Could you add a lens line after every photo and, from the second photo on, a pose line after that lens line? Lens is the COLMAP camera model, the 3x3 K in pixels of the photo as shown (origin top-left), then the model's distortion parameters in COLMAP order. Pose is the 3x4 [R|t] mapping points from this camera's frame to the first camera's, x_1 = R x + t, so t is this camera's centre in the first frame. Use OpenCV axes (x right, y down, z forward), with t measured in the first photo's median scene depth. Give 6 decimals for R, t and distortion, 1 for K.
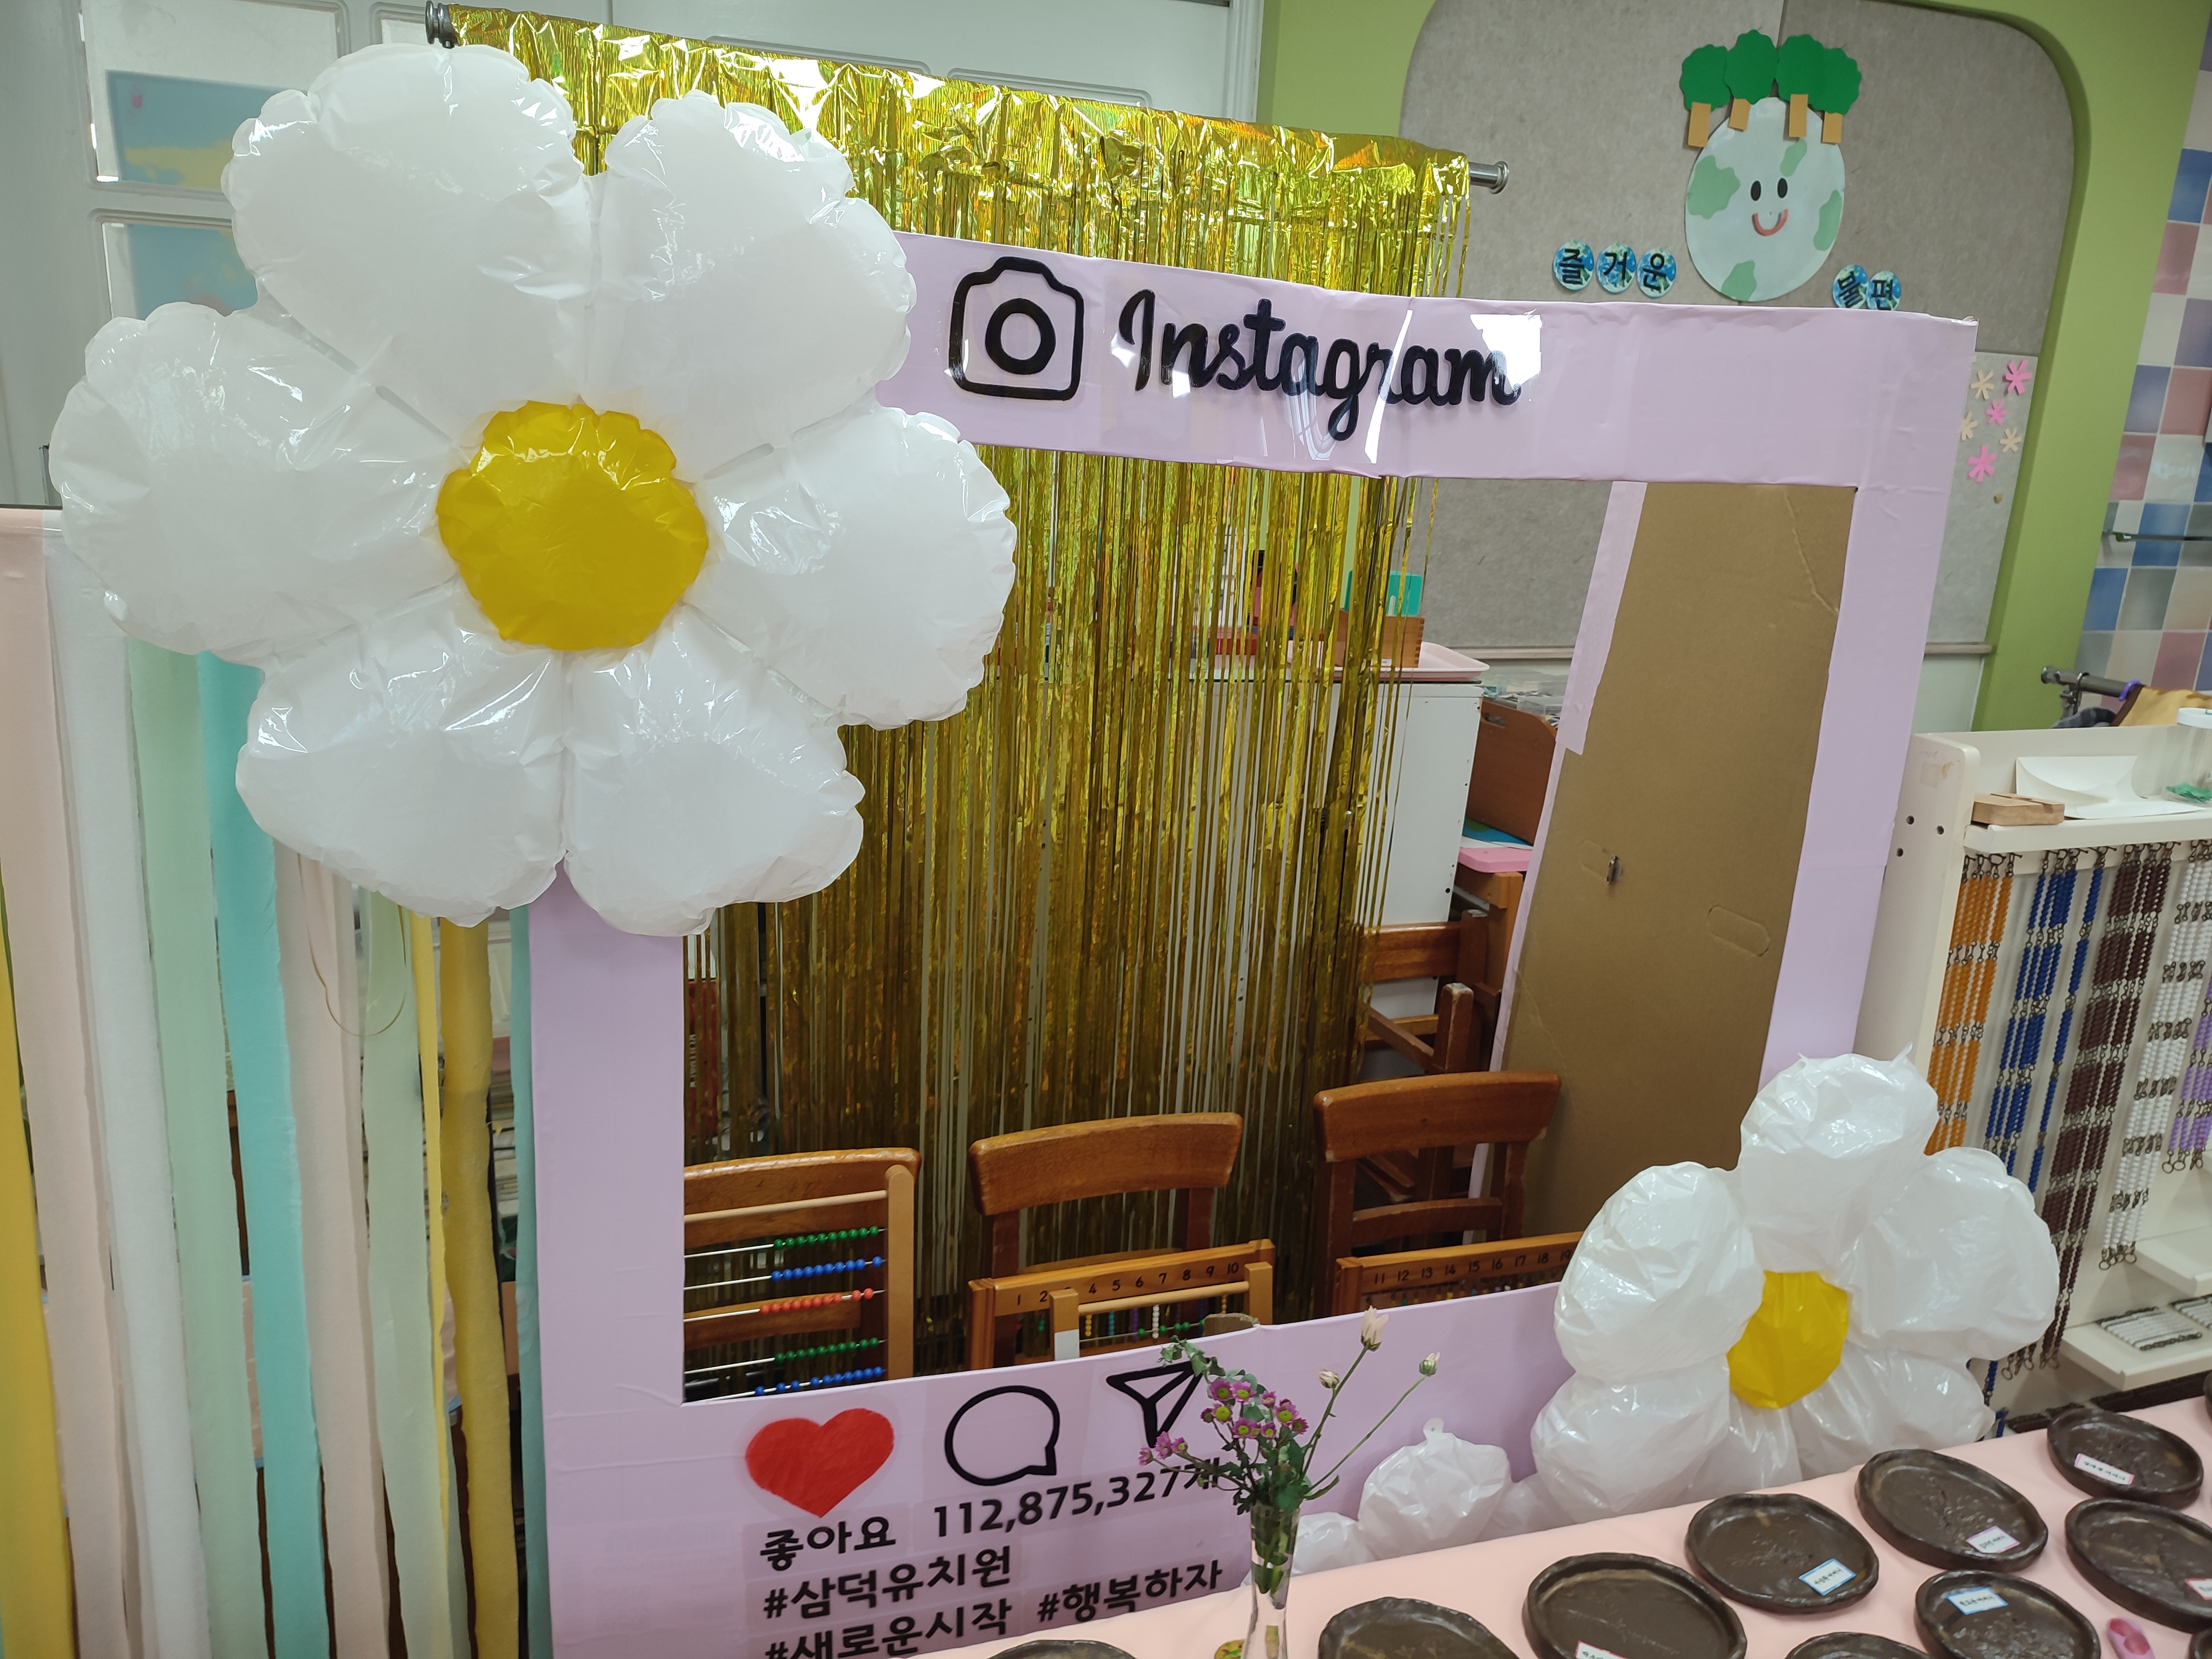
lens RADIAL K [[1587.4, 0, 1106.7], [0, 1587.4, 819.8], [0, 0, 1]] dist [0.020623, -0.023404]
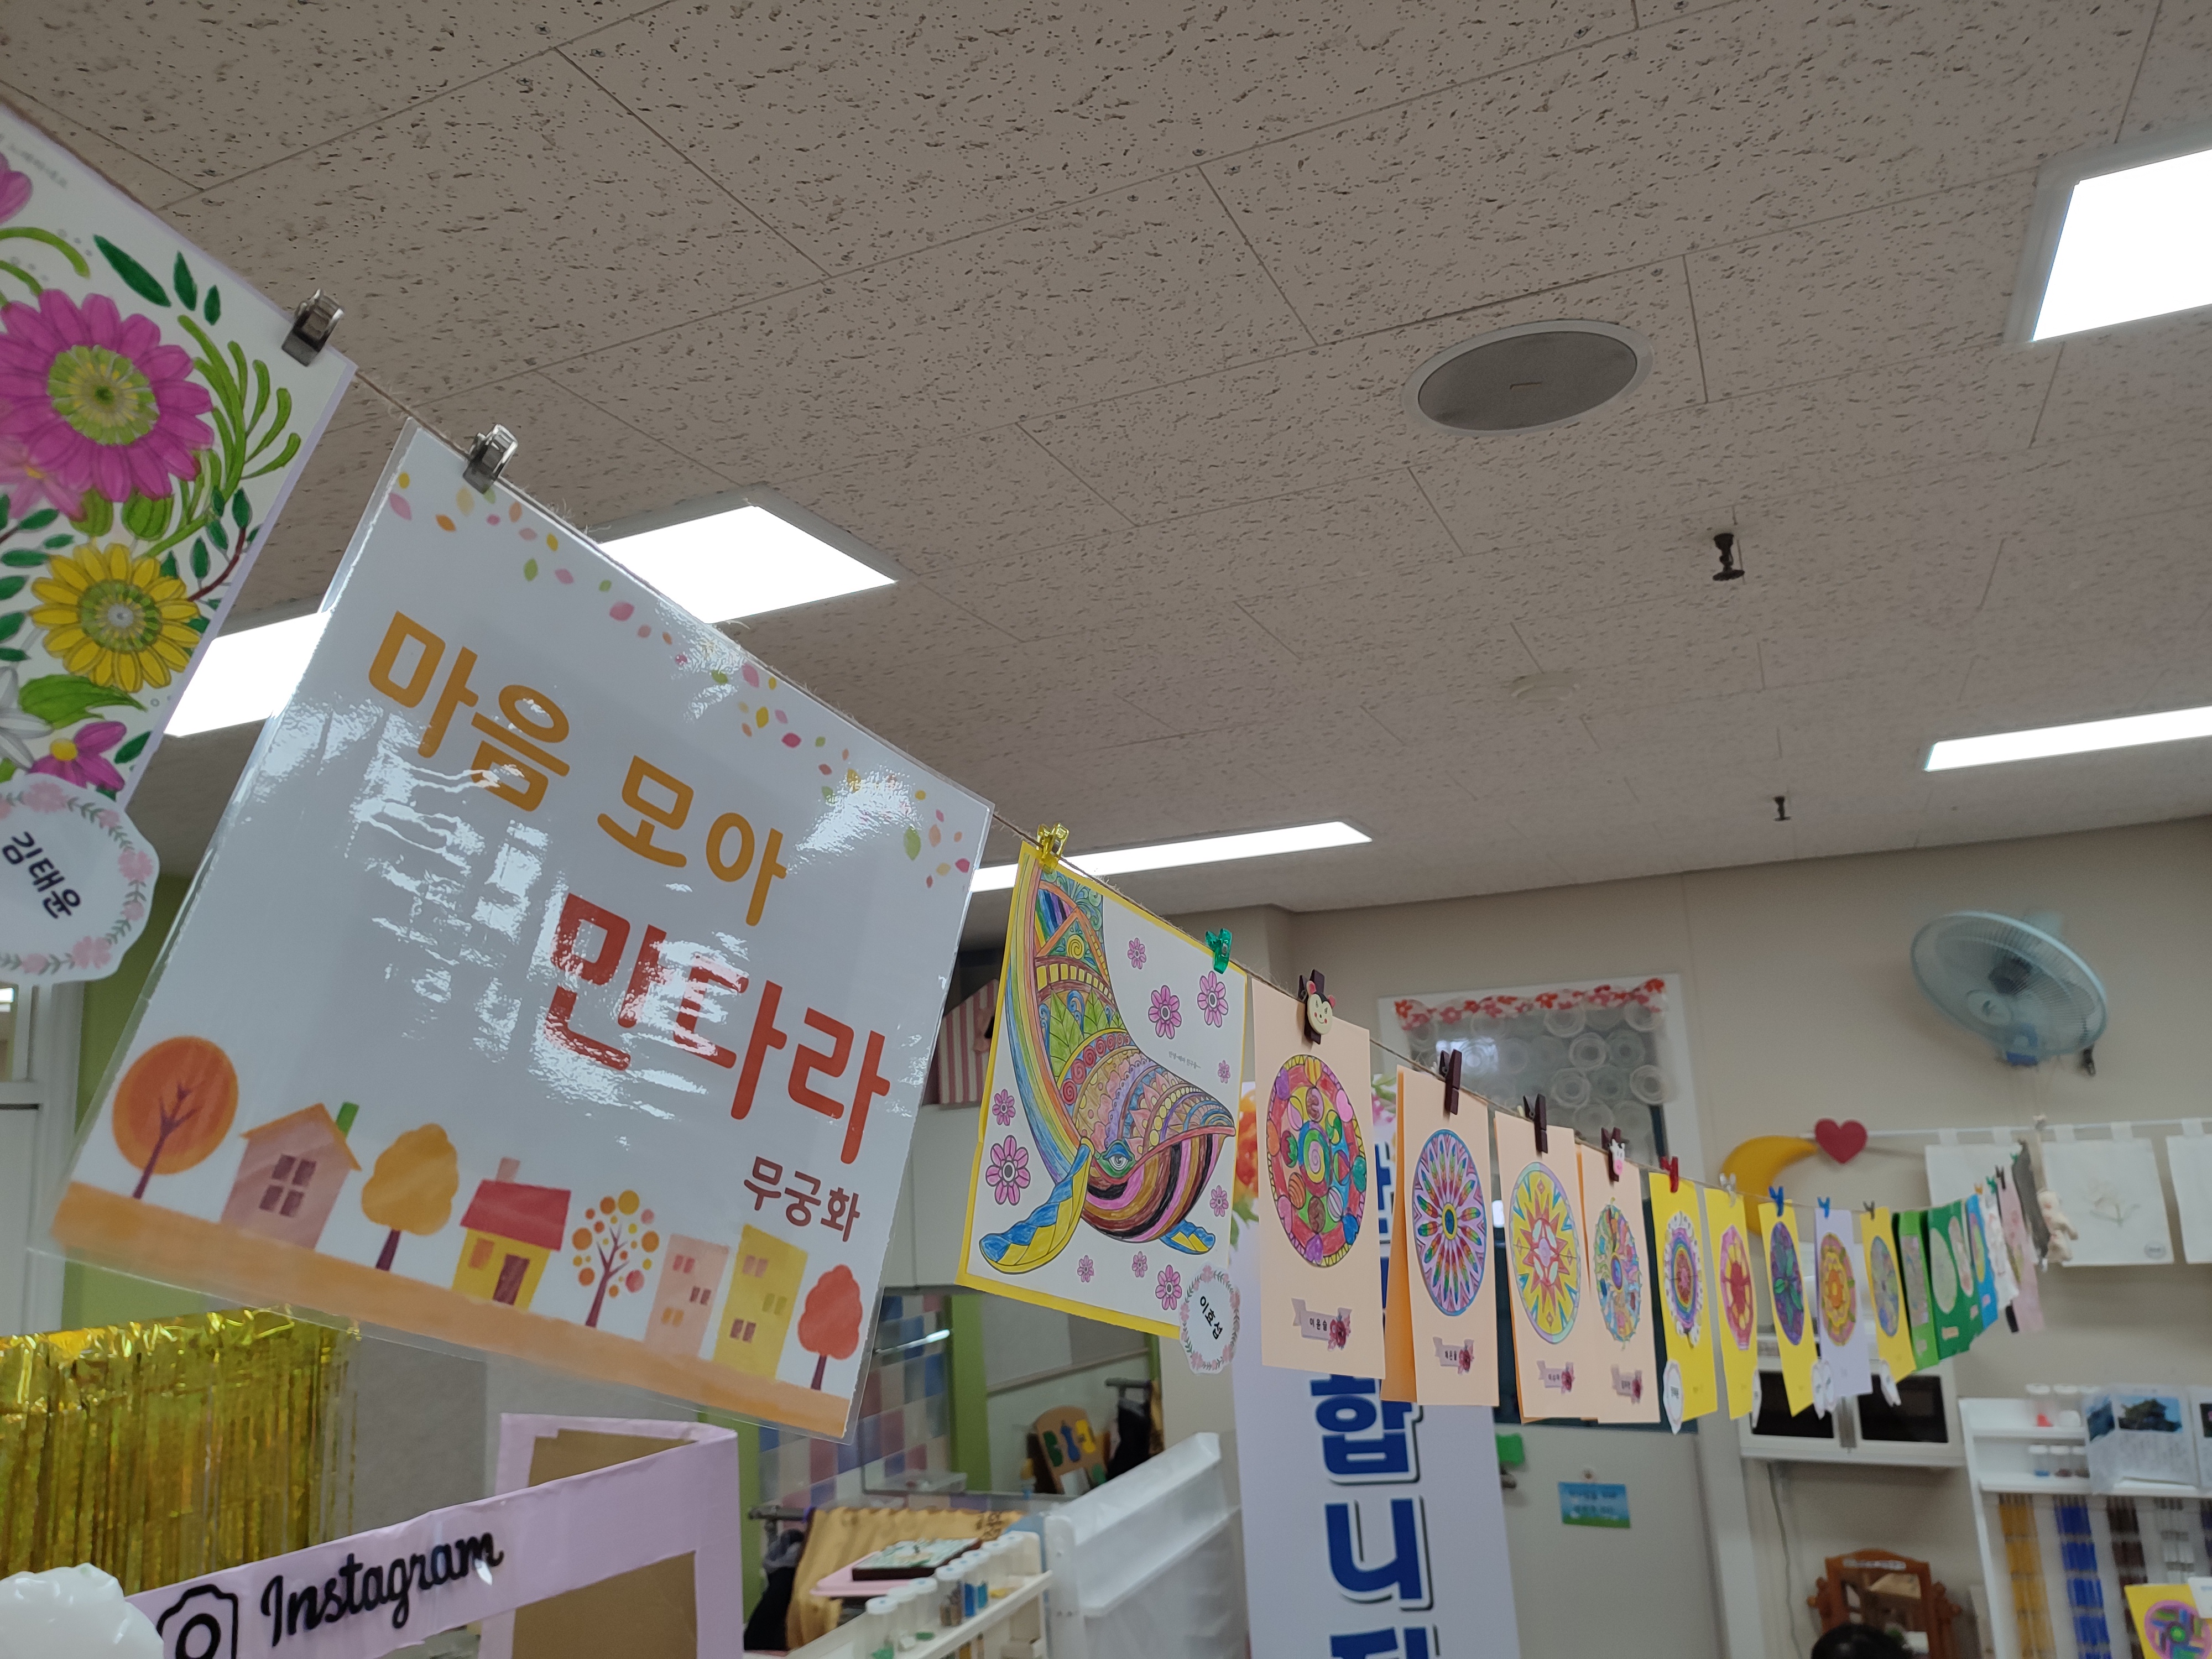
lens RADIAL K [[1587.4, 0, 1110.8], [0, 1587.4, 832.8], [0, 0, 1]] dist [0.020623, -0.023404]
pose [[0.688293, 0.039655, 0.724348, -0.540585], [0.275761, 0.909246, -0.311813, -0.275087], [-0.670976, 0.414366, 0.614893, -0.740755]]
